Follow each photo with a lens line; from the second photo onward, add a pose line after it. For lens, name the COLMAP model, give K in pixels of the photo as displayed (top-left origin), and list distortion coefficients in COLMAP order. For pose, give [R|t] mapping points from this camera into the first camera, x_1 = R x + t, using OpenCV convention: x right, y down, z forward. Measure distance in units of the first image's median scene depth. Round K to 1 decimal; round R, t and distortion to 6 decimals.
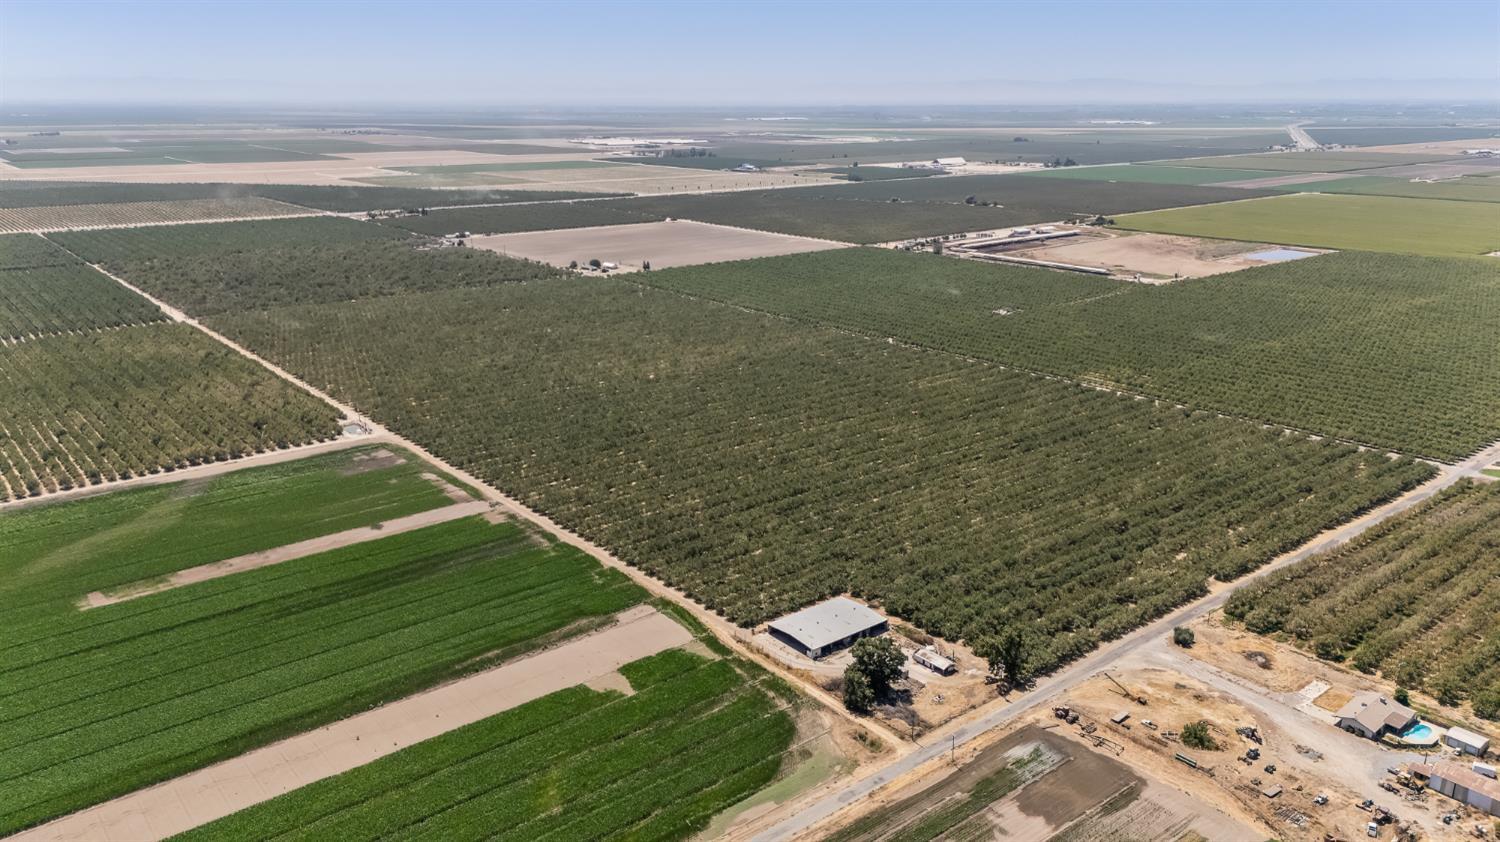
lens RADIAL K [[1103.3, 0, 750.0], [0, 1103.3, 421.0], [0, 0, 1]] dist [0.070499, -0.074617]
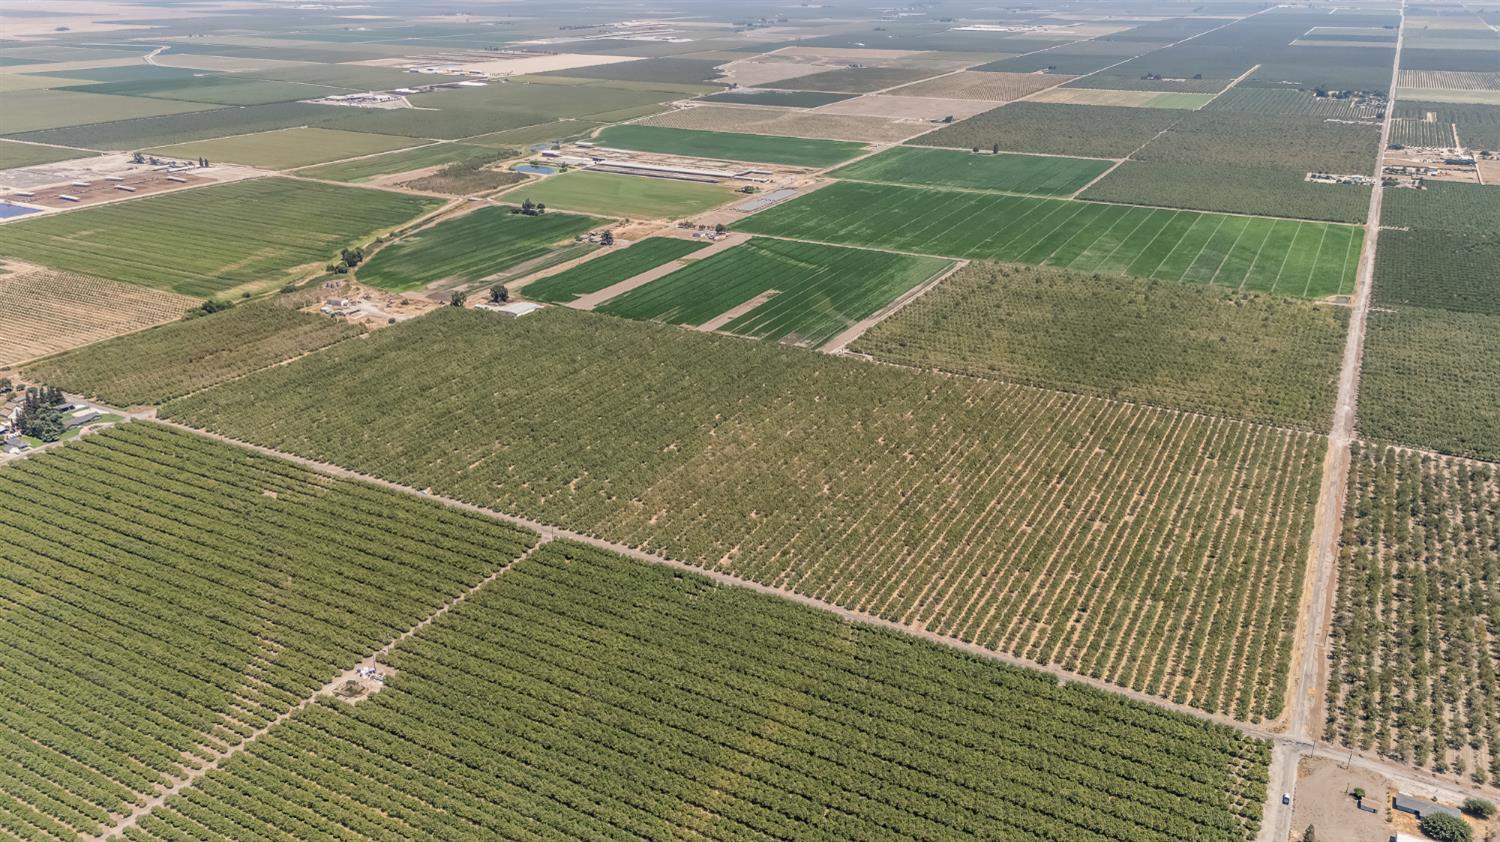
lens RADIAL K [[1103.3, 0, 750.0], [0, 1103.3, 421.0], [0, 0, 1]] dist [0.070499, -0.074617]
pose [[-0.926490, 0.140351, -0.349166, 0.372929], [-0.109535, 0.787096, 0.607027, -0.930200], [0.360024, 0.600651, -0.713863, 2.295277]]
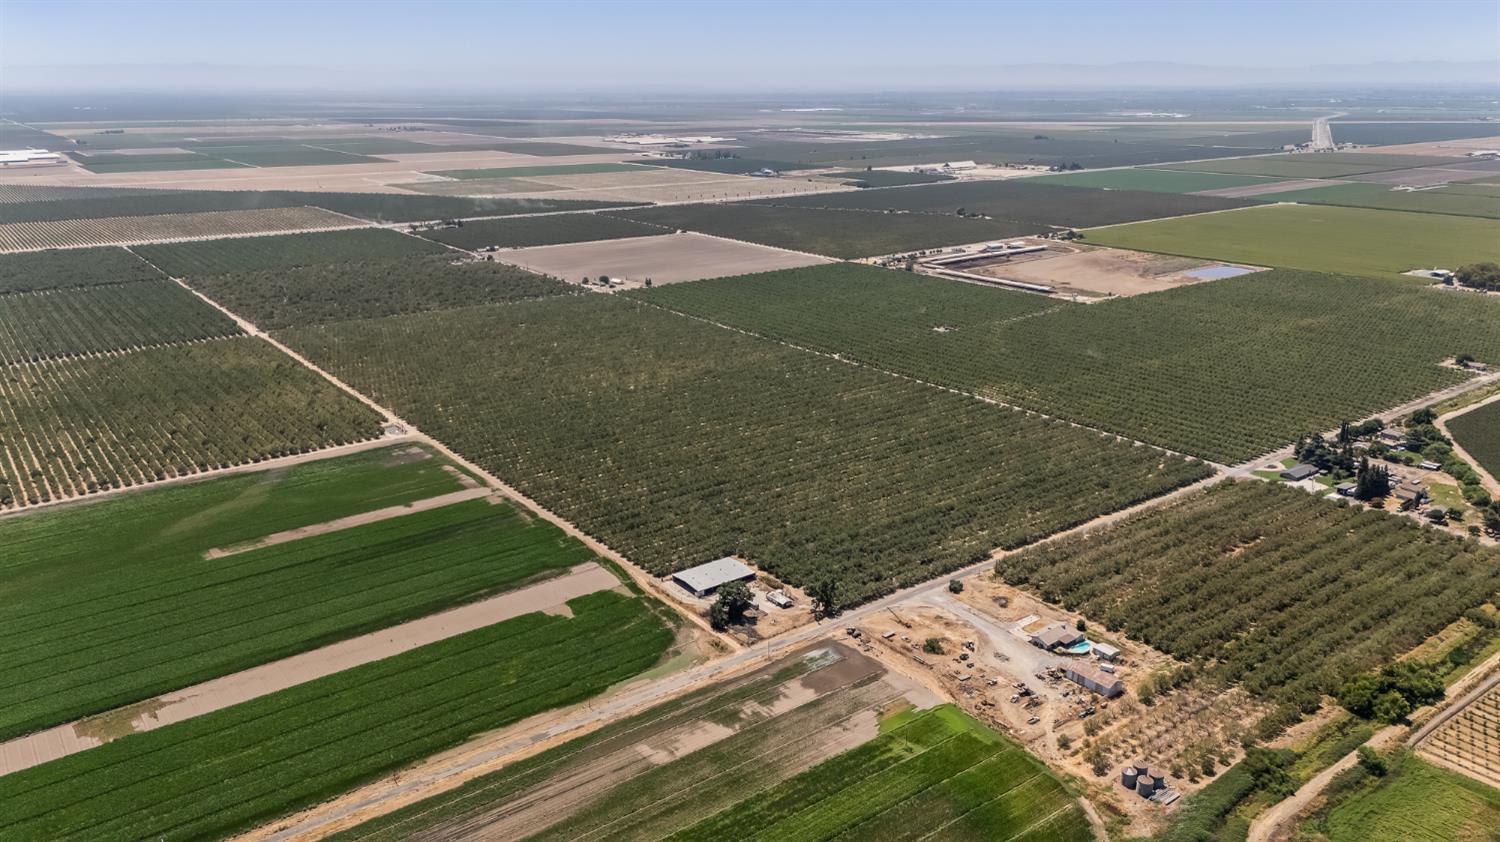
lens RADIAL K [[1103.3, 0, 750.0], [0, 1103.3, 421.0], [0, 0, 1]] dist [0.070499, -0.074617]
pose [[0.999311, 0.008447, -0.036138, 0.112554], [-0.007963, 0.999877, 0.013527, -0.025863], [0.036248, -0.013230, 0.999255, -0.296207]]
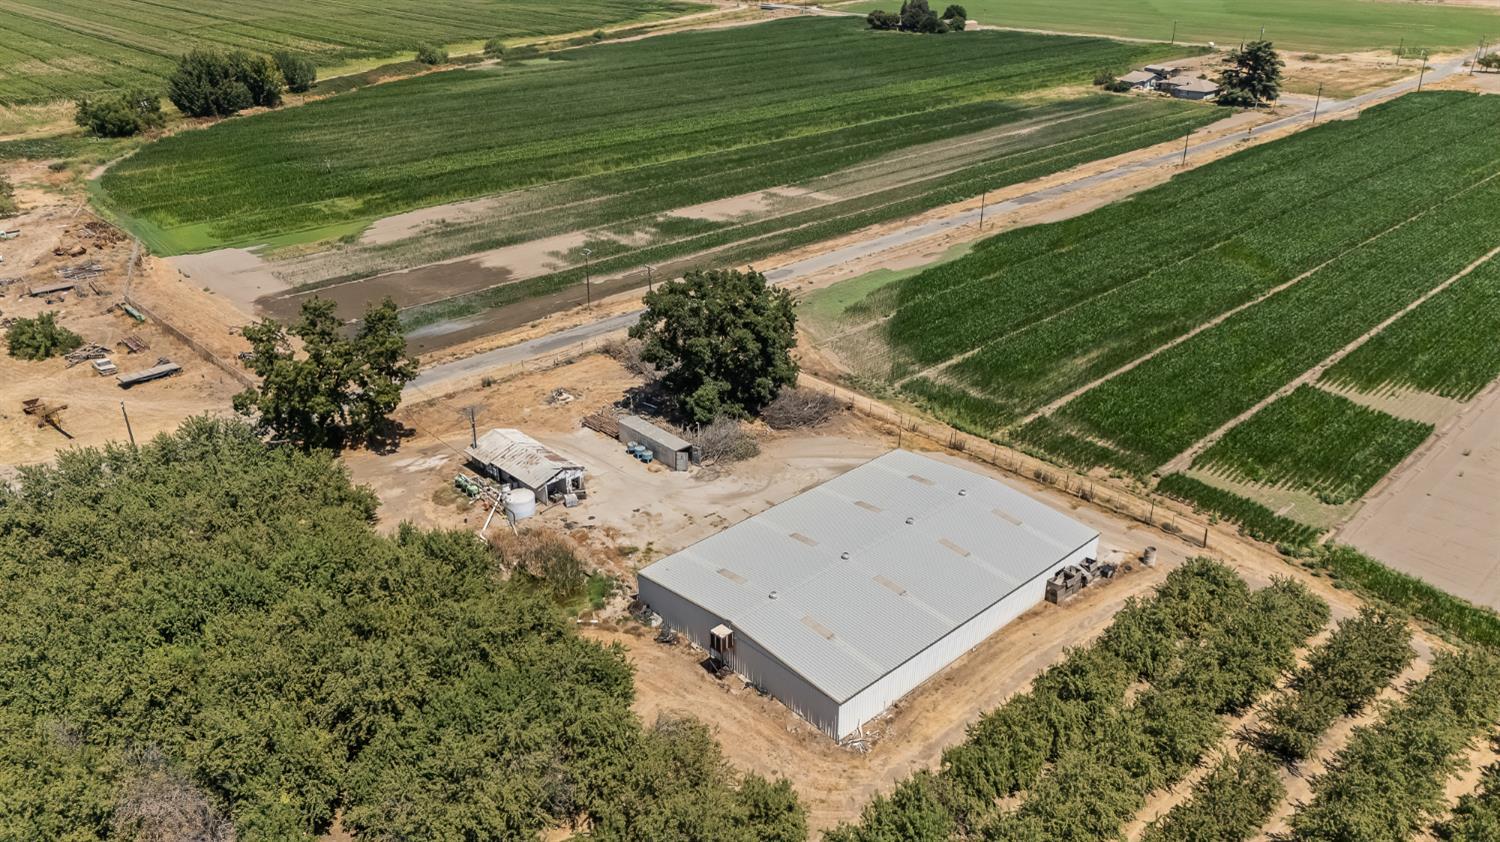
lens RADIAL K [[1103.3, 0, 750.0], [0, 1103.3, 421.0], [0, 0, 1]] dist [0.070499, -0.074617]
pose [[-0.996795, 0.032416, -0.073134, 0.078072], [-0.024163, 0.749512, 0.661549, -0.006132], [0.076259, 0.661196, -0.746327, 0.780016]]
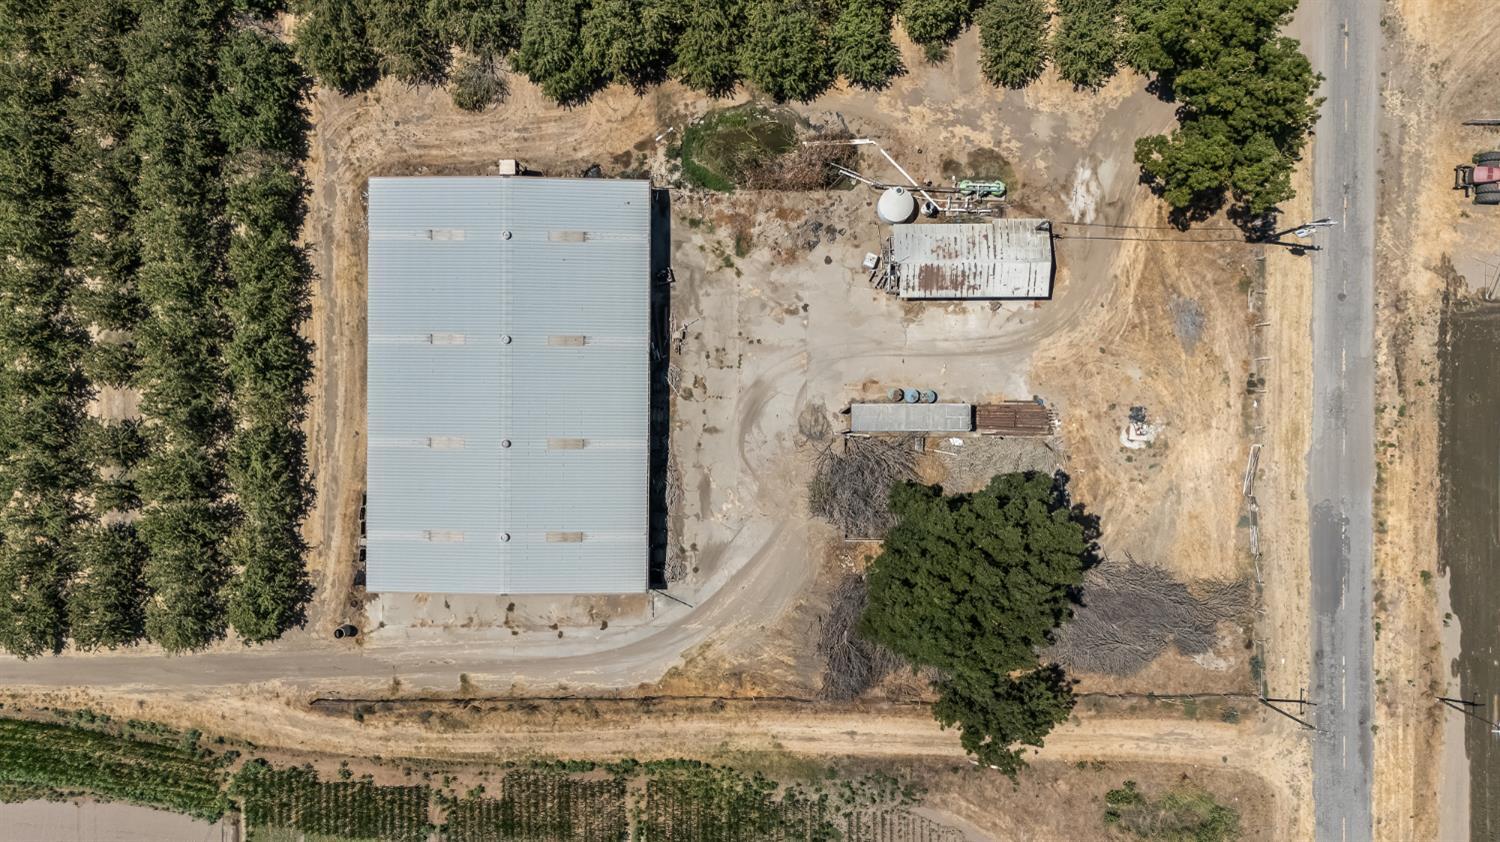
lens RADIAL K [[1103.3, 0, 750.0], [0, 1103.3, 421.0], [0, 0, 1]] dist [0.070499, -0.074617]
pose [[0.636262, -0.771340, -0.014309, 0.067914], [0.252969, 0.191075, 0.948418, -0.024221], [-0.728819, -0.607062, 0.316699, 0.585063]]
